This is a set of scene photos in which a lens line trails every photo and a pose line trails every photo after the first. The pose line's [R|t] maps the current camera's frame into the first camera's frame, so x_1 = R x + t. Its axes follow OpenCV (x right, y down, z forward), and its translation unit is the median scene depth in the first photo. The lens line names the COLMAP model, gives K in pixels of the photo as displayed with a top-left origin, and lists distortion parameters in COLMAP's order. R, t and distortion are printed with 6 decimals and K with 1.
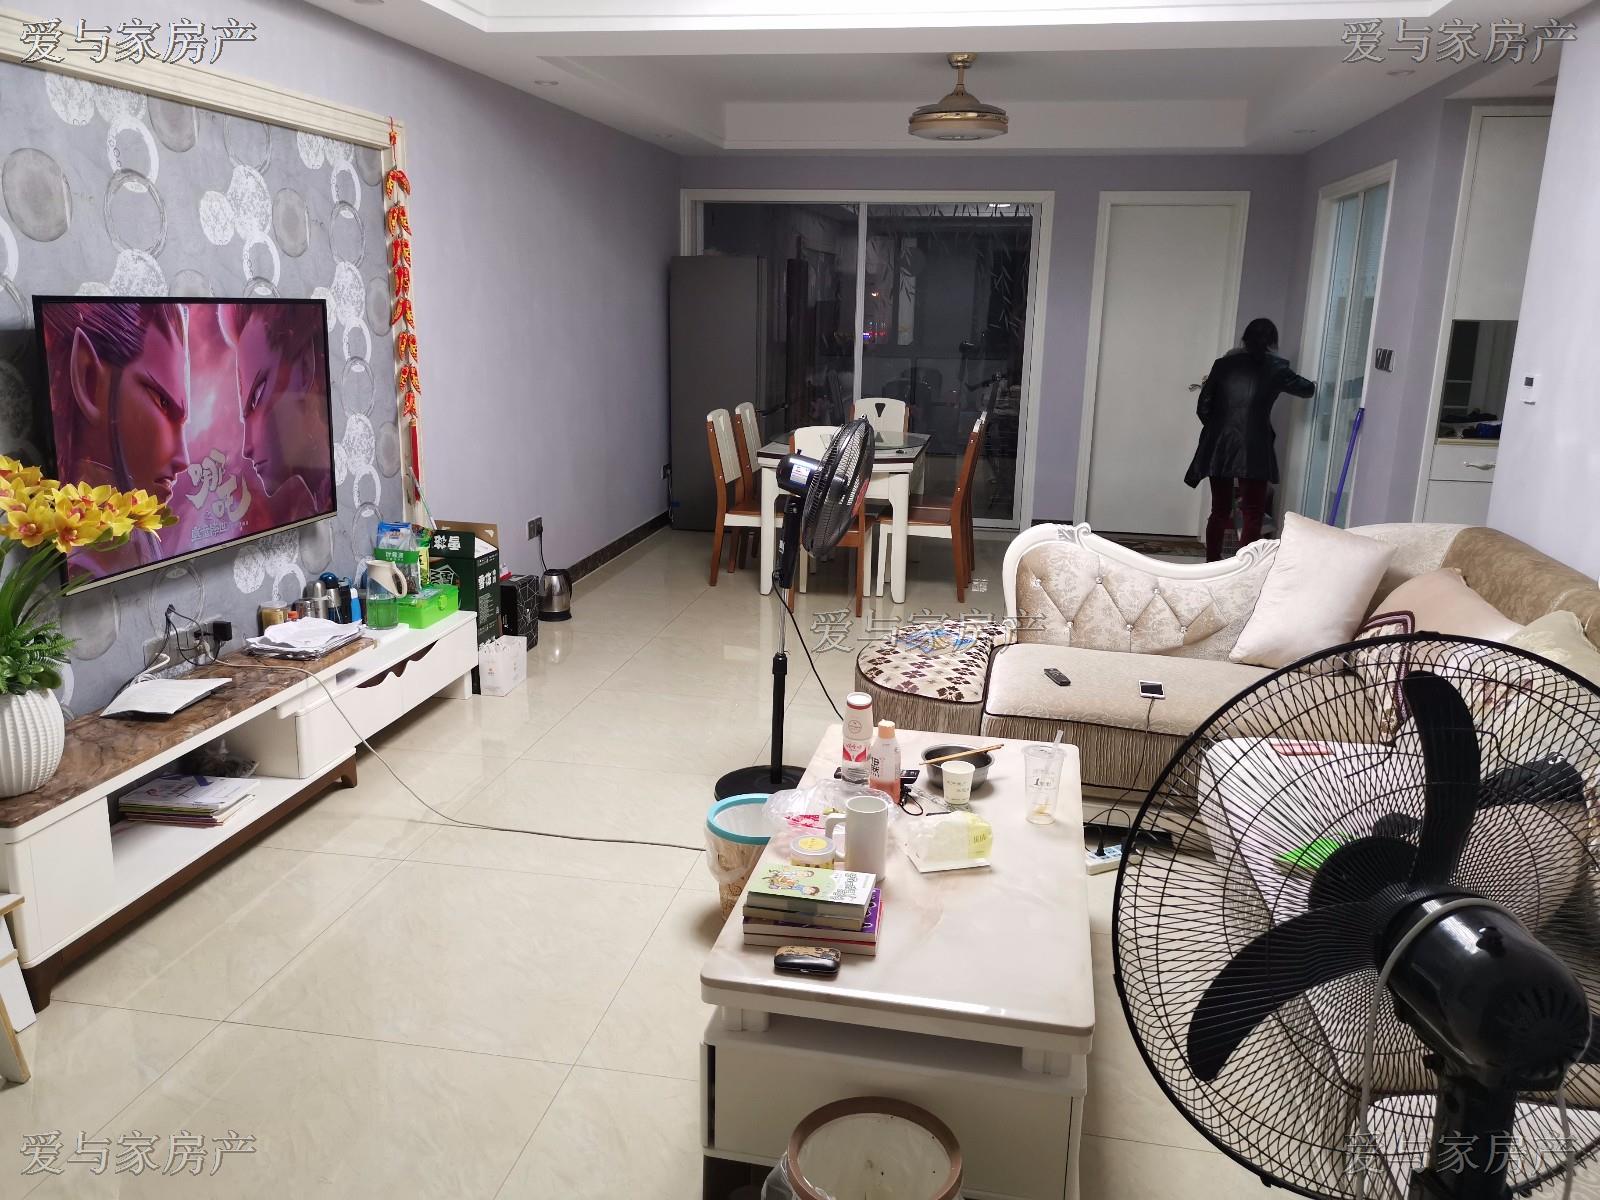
lens RADIAL K [[1244.1, 0, 799.6], [0, 1244.1, 591.8], [0, 0, 1]] dist [-0.014826, -0.004009]
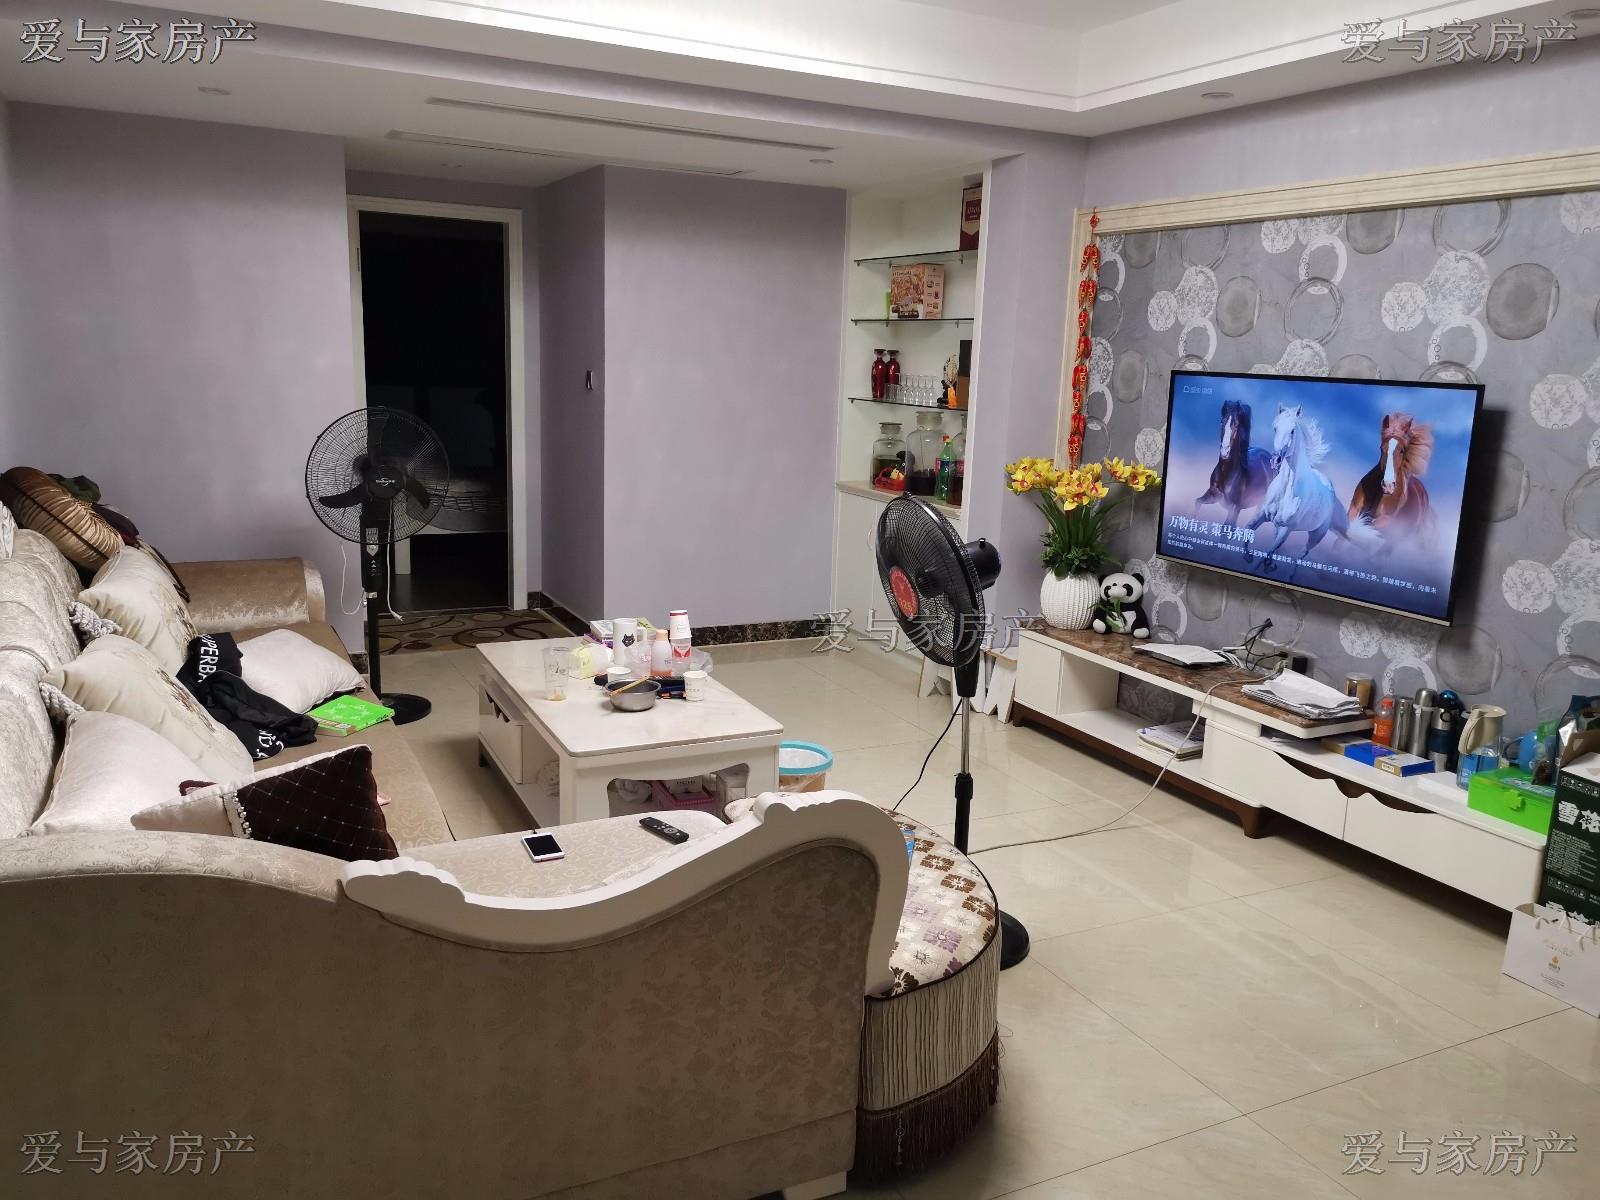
lens RADIAL K [[1244.1, 0, 804.6], [0, 1244.1, 604.6], [0, 0, 1]] dist [-0.014826, -0.004009]
pose [[-0.797299, 0.060114, -0.600583, 0.663356], [-0.197857, 0.914019, 0.354150, -0.380147], [0.570234, 0.401193, -0.716853, 1.743861]]
